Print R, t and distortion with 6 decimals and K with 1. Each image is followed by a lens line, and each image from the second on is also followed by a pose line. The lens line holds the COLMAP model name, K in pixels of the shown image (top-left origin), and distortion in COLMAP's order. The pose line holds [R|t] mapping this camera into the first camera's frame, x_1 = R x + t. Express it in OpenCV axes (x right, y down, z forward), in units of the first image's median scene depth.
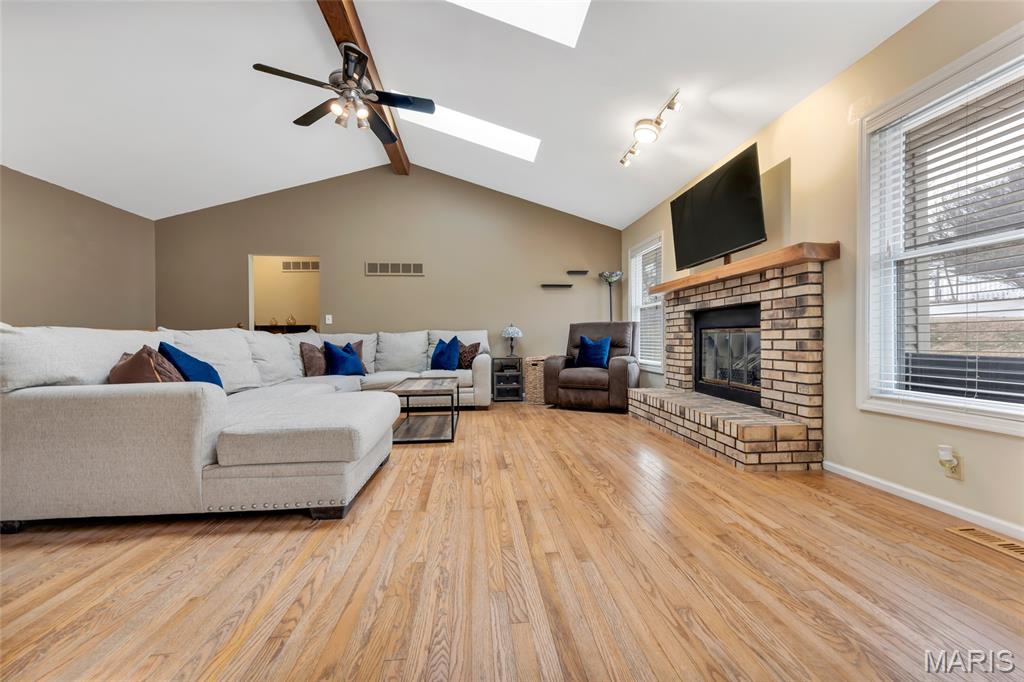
lens RADIAL K [[408.0, 0, 514.0], [0, 408.0, 337.7], [0, 0, 1]] dist [0.003760, -0.000327]
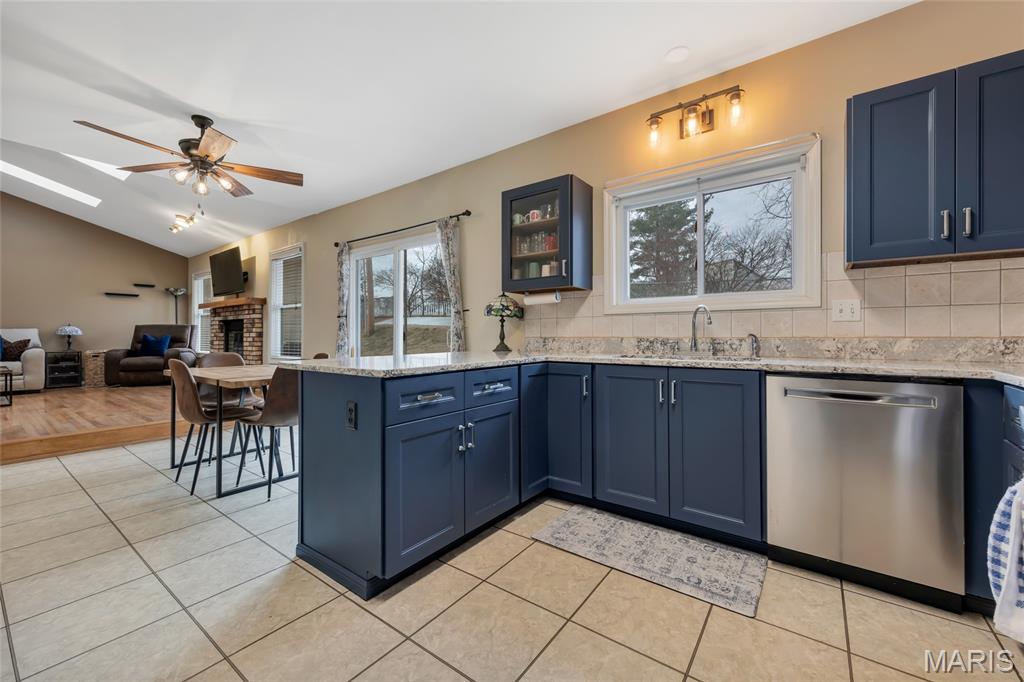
lens RADIAL K [[408.0, 0, 514.0], [0, 408.0, 337.7], [0, 0, 1]] dist [0.003760, -0.000327]
pose [[0.676272, 0.004020, 0.736641, -0.009017], [-0.004976, 0.999987, -0.000890, 0.001984], [-0.736635, -0.003064, 0.676283, -0.893453]]
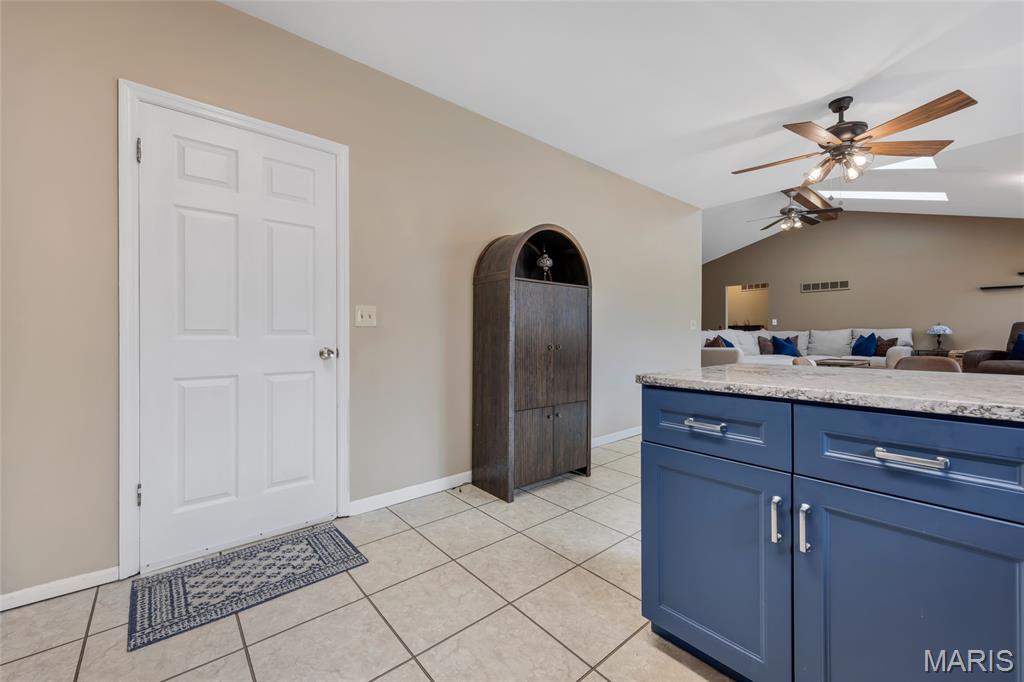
lens RADIAL K [[408.0, 0, 514.0], [0, 408.0, 337.7], [0, 0, 1]] dist [0.003760, -0.000327]
pose [[0.563031, 0.014163, -0.826315, 0.330760], [-0.004831, 0.999892, 0.013846, -0.001007], [0.826422, -0.003804, 0.563038, -0.833693]]
